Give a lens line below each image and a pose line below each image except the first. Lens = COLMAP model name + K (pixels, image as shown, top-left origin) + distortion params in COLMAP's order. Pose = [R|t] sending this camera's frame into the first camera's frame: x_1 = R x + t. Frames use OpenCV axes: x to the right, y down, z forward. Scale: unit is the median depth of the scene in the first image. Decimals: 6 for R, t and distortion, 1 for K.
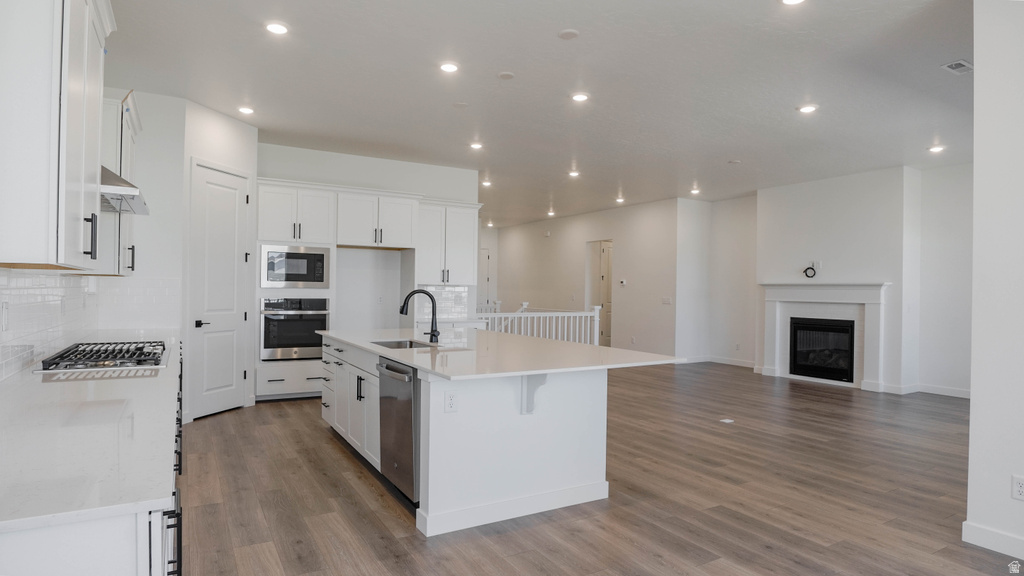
lens RADIAL K [[550.9, 0, 528.8], [0, 550.9, 293.3], [0, 0, 1]] dist [-0.026662, 0.002872]
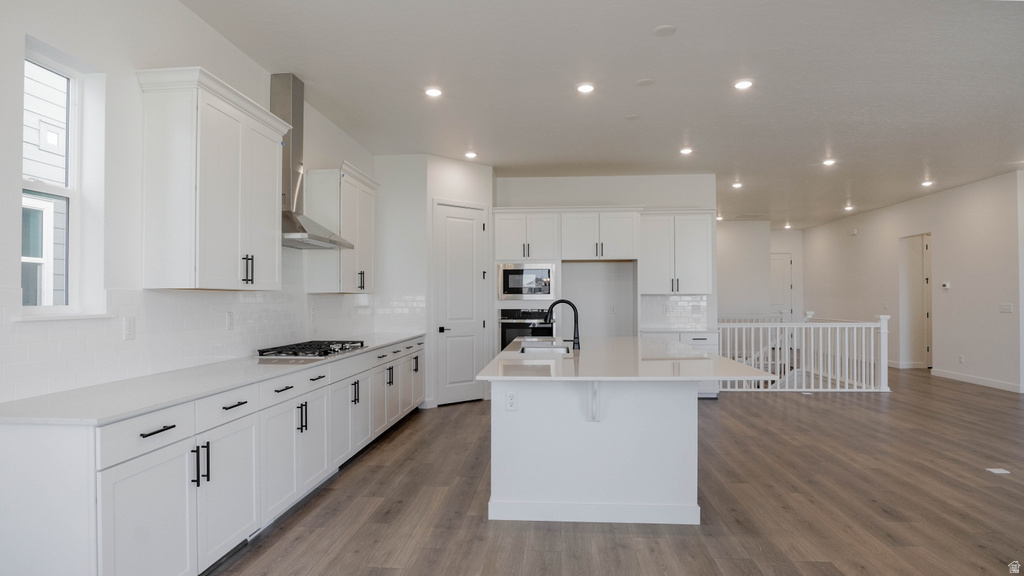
lens RADIAL K [[550.9, 0, 528.8], [0, 550.9, 293.3], [0, 0, 1]] dist [-0.026662, 0.002872]
pose [[0.832226, -0.023289, -0.553947, 0.178490], [0.012846, 0.999659, -0.022728, 0.002309], [0.554288, 0.011799, 0.832241, 0.035219]]
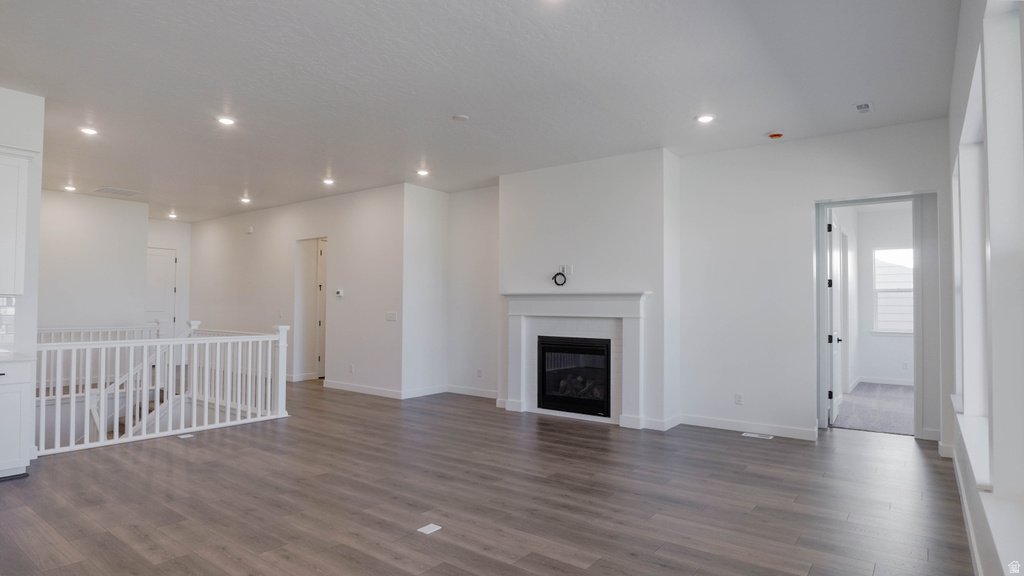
lens RADIAL K [[573.8, 0, 512.0], [0, 573.8, 288.0], [0, 0, 1]] dist [-0.032650, 0.001539]
pose [[0.925003, 0.005072, 0.379927, 0.155828], [0.007358, 0.999484, -0.031259, 0.000211], [-0.379890, 0.031710, 0.924488, 0.299607]]
